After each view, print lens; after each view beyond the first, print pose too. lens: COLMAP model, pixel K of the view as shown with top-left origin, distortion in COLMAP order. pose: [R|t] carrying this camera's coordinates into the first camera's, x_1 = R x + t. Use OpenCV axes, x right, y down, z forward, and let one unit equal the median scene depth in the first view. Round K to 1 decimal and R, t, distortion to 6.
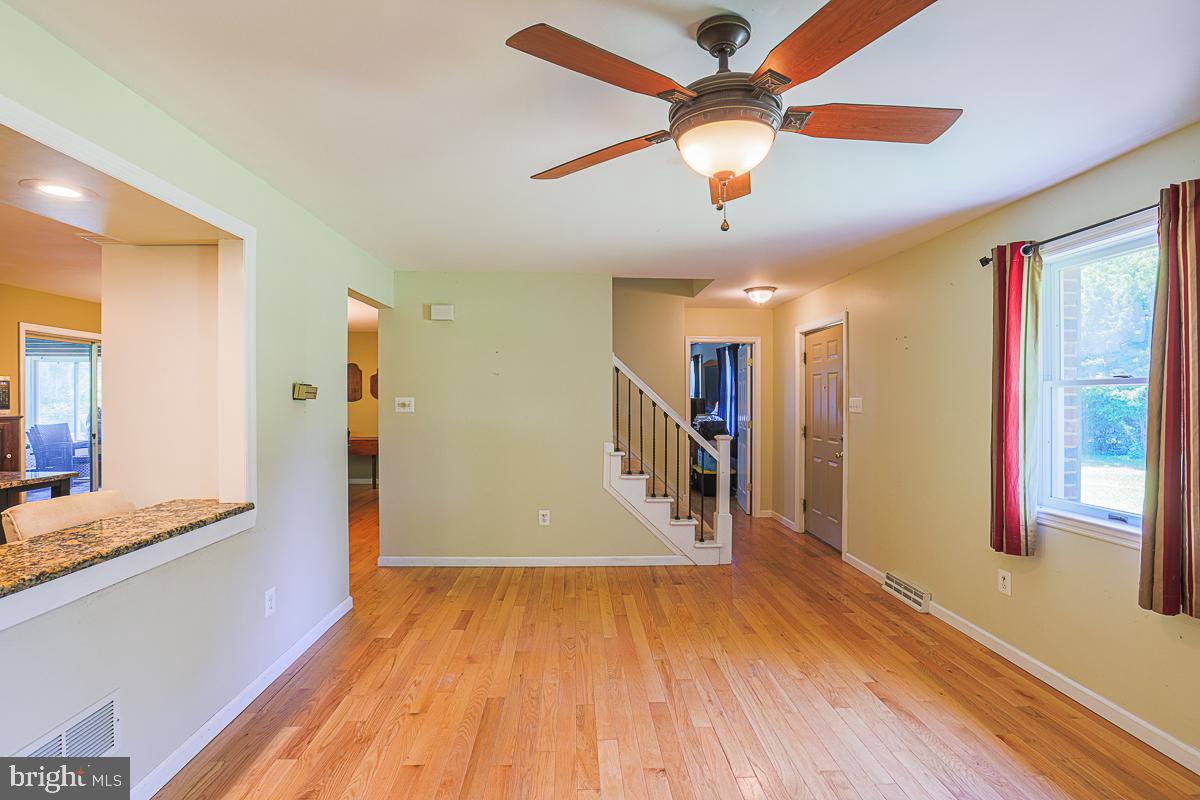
lens RADIAL K [[550.4, 0, 606.1], [0, 550.4, 396.9], [0, 0, 1]] dist [-0.047870, 0.015640]
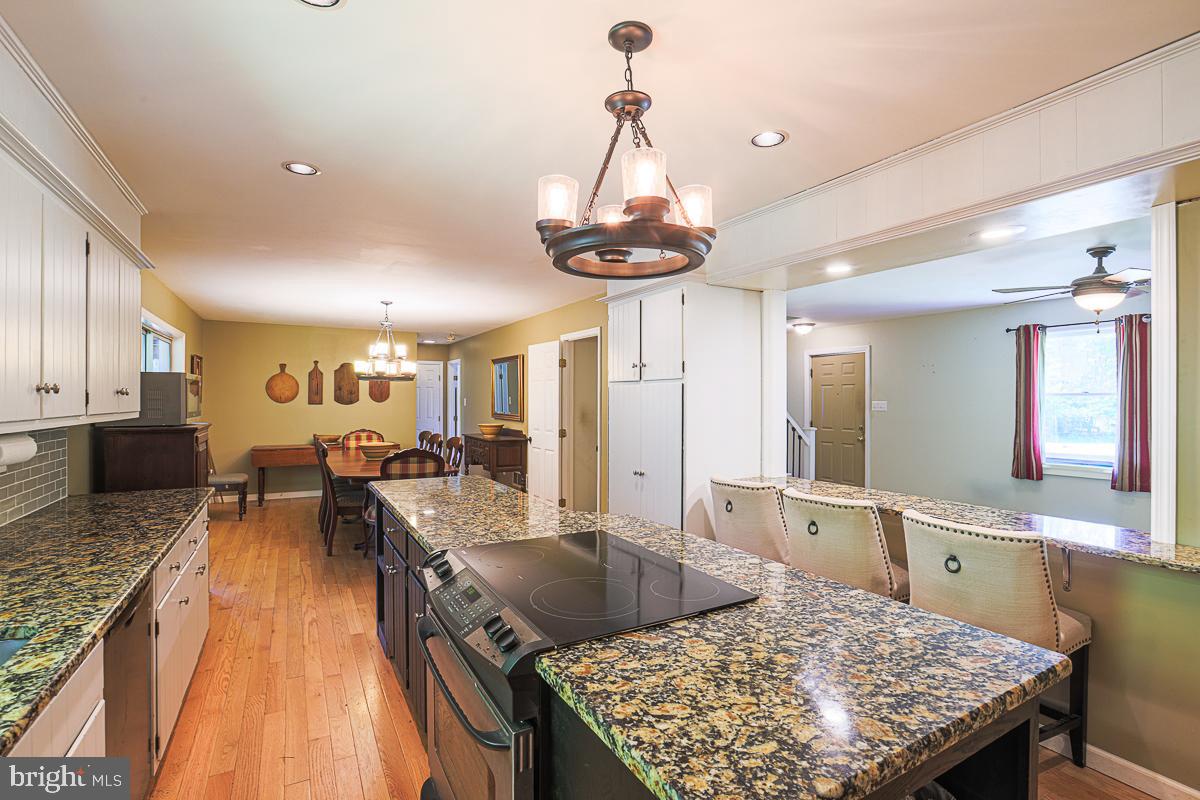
lens RADIAL K [[550.4, 0, 607.0], [0, 550.4, 401.8], [0, 0, 1]] dist [-0.047870, 0.015640]
pose [[0.903962, -0.000309, 0.427612, -1.380561], [-0.002196, 0.999983, 0.005365, -0.005822], [-0.427606, -0.005789, 0.903947, -0.113251]]
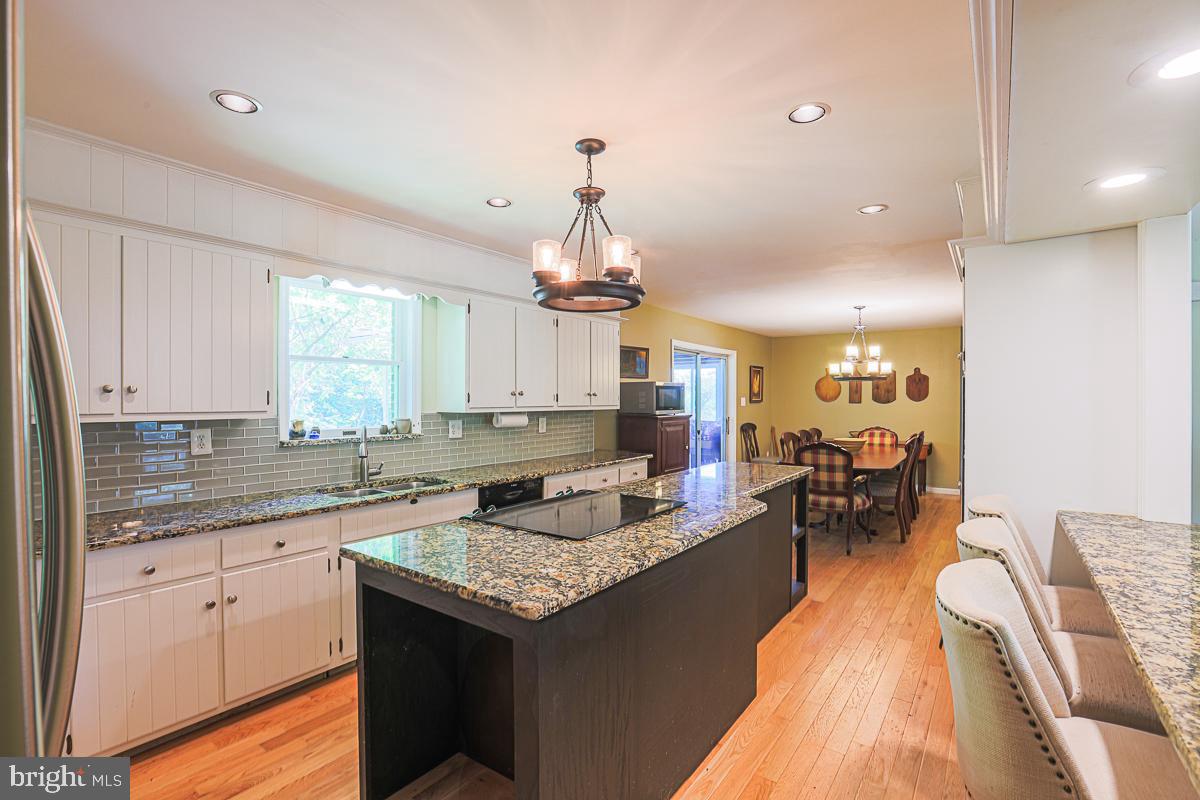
lens RADIAL K [[550.4, 0, 606.4], [0, 550.4, 405.1], [0, 0, 1]] dist [-0.047870, 0.015640]
pose [[0.764697, 0.007152, -0.644350, -0.687294], [0.001187, 0.999921, 0.012507, -0.003763], [0.644389, -0.010329, 0.764628, -0.213064]]
